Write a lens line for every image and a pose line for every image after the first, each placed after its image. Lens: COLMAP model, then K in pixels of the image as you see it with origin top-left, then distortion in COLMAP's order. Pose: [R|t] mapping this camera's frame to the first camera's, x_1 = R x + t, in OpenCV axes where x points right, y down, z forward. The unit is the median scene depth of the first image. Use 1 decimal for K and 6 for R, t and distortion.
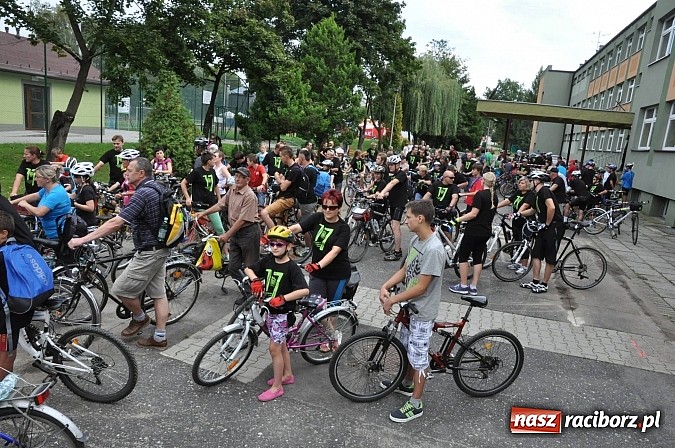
lens RADIAL K [[466.8, 0, 335.4], [0, 466.8, 224.4], [0, 0, 1]] dist [-0.120502, 0.090540]
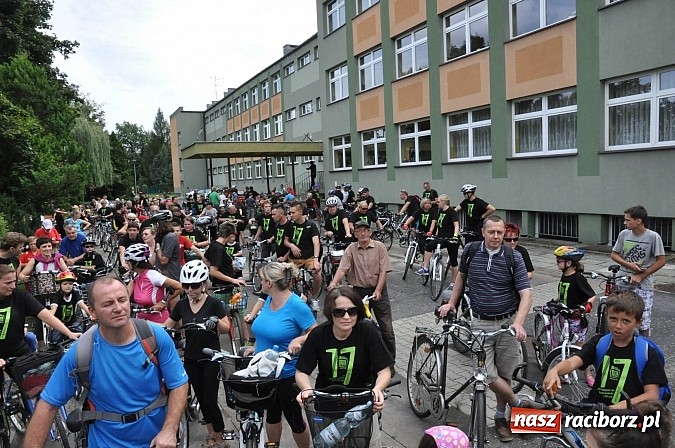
lens RADIAL K [[466.8, 0, 335.4], [0, 466.8, 224.4], [0, 0, 1]] dist [-0.120502, 0.090540]
pose [[0.685280, -0.180312, 0.705605, -0.098161], [0.240335, 0.970580, 0.014612, -0.016650], [-0.687481, 0.159569, 0.708455, 0.045638]]
